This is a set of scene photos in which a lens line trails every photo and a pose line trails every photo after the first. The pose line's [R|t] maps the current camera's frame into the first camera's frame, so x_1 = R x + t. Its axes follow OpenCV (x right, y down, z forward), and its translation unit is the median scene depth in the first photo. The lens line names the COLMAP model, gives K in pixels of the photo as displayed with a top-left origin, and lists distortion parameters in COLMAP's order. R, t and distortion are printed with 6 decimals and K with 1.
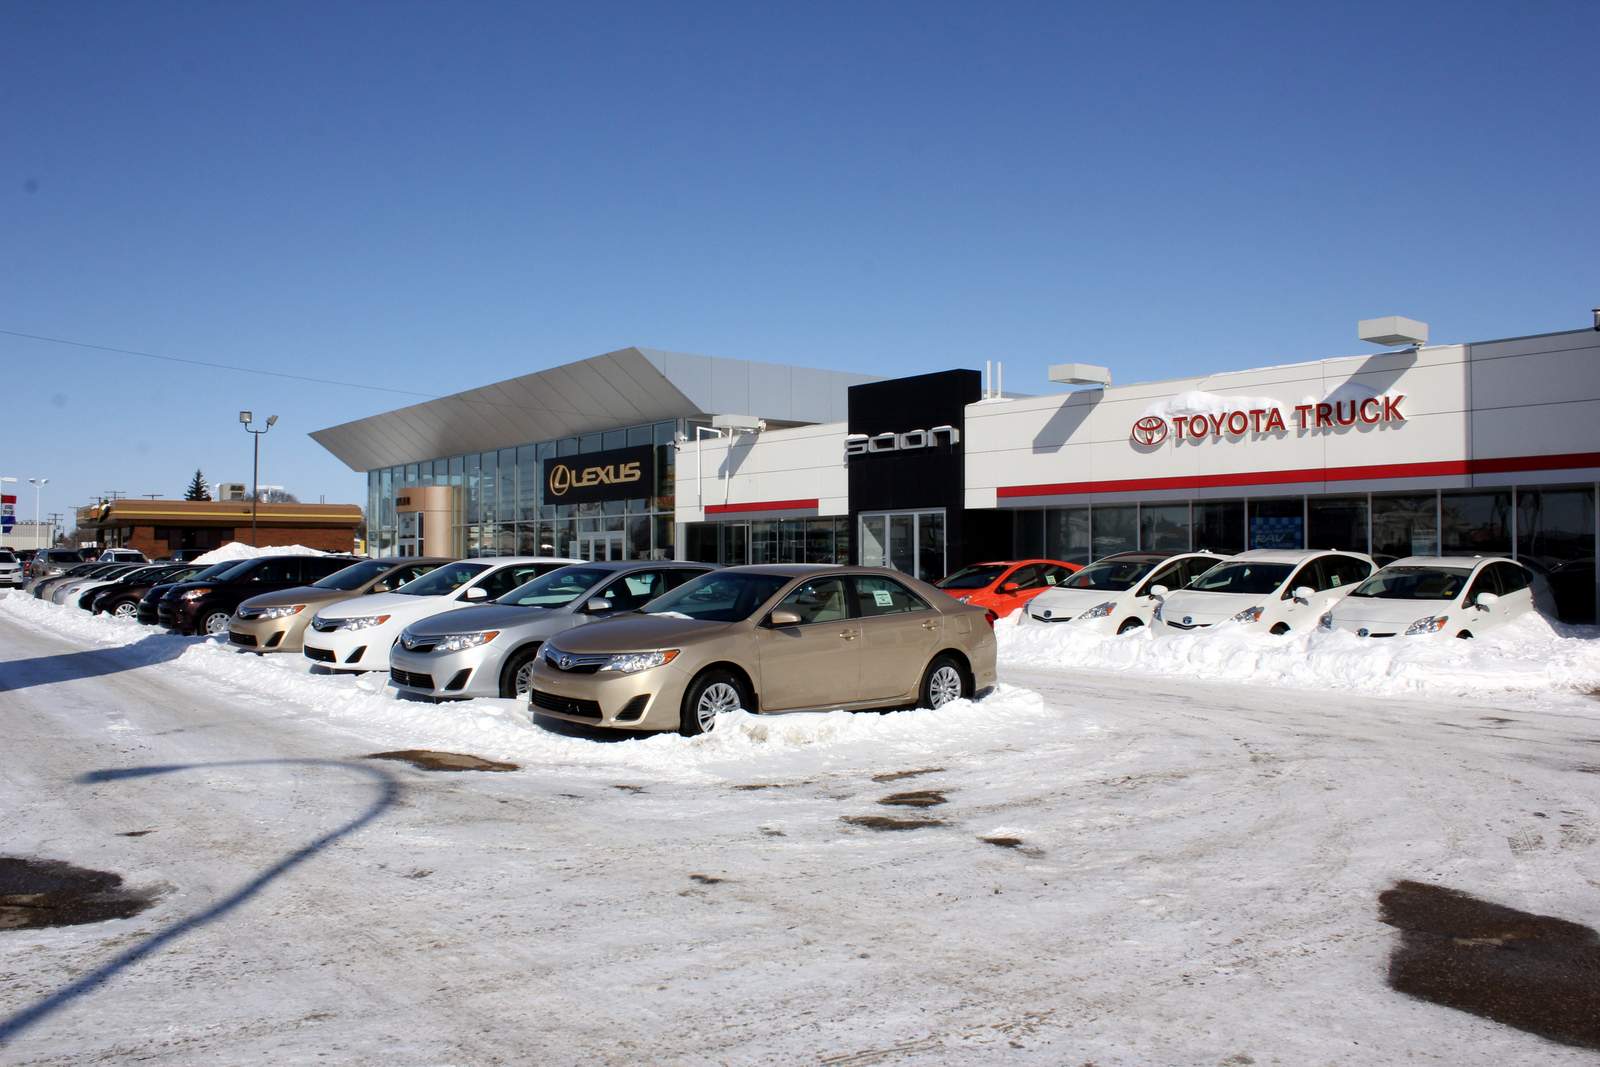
lens RADIAL K [[1412.5, 0, 772.3], [0, 1412.5, 538.4], [0, 0, 1]] dist [-0.208605, 0.227561]
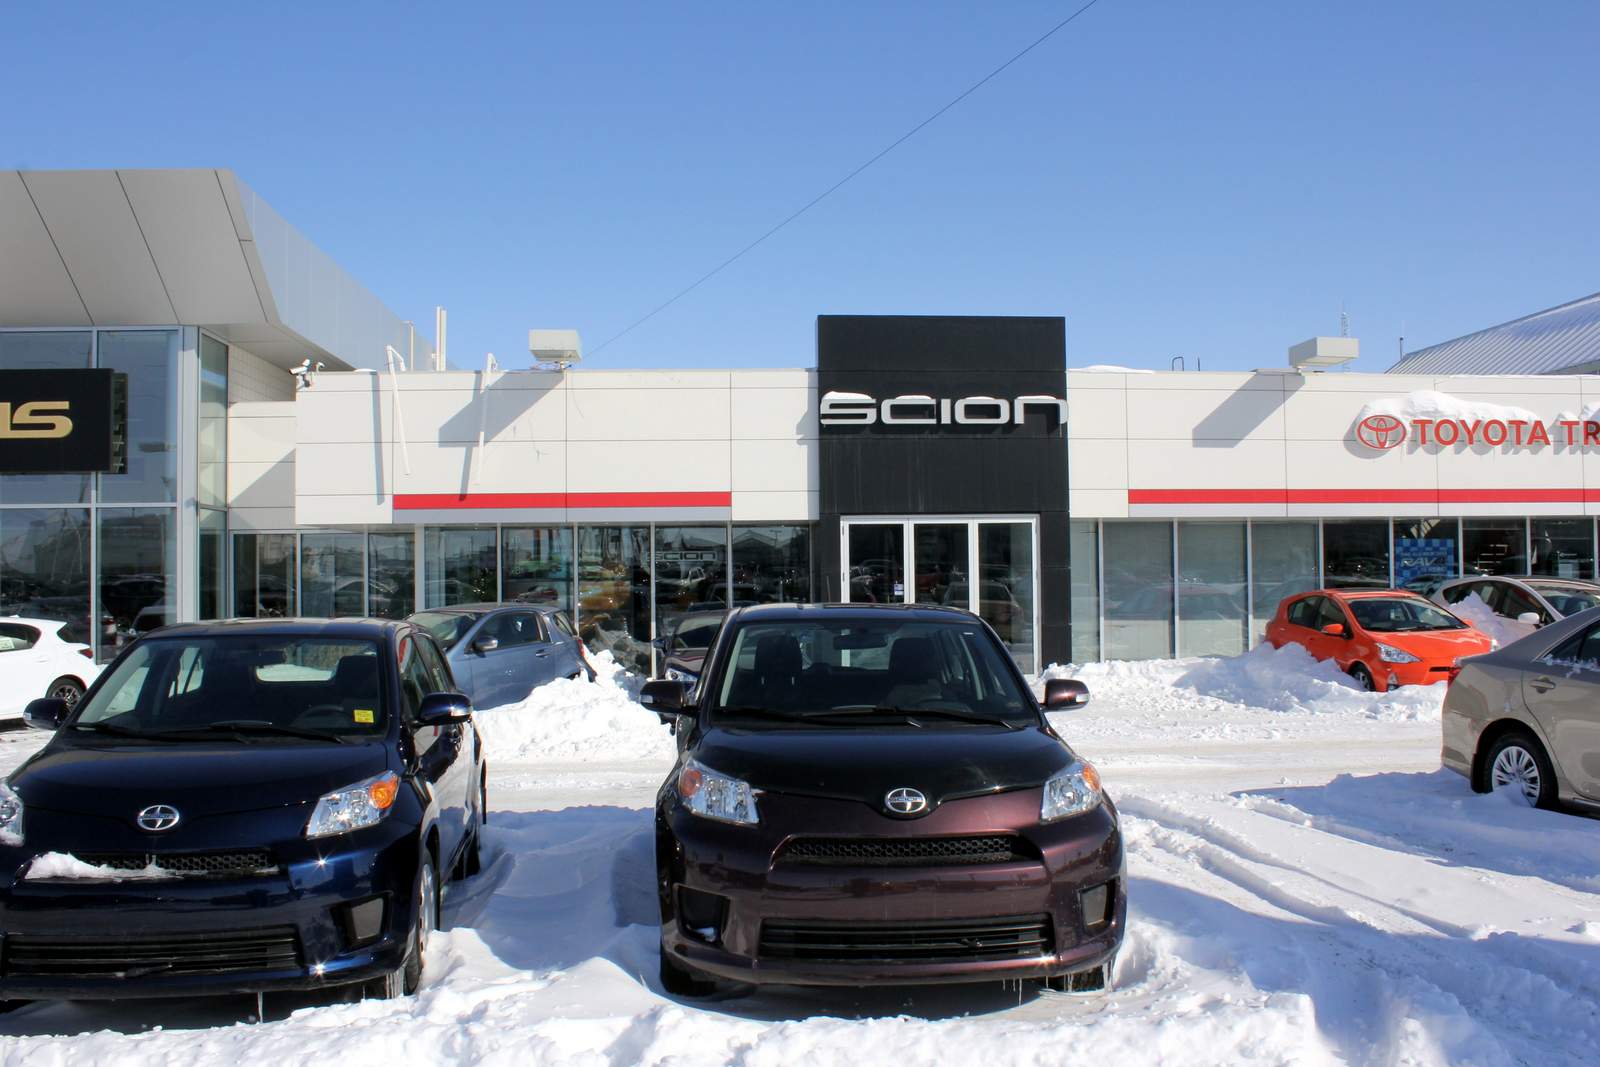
lens RADIAL K [[1412.5, 0, 772.3], [0, 1412.5, 538.4], [0, 0, 1]] dist [-0.208605, 0.227561]
pose [[0.531590, 0.022623, 0.846700, -0.627030], [-0.005946, 0.999718, -0.022978, 0.007657], [-0.846981, 0.007180, 0.531575, 0.889556]]
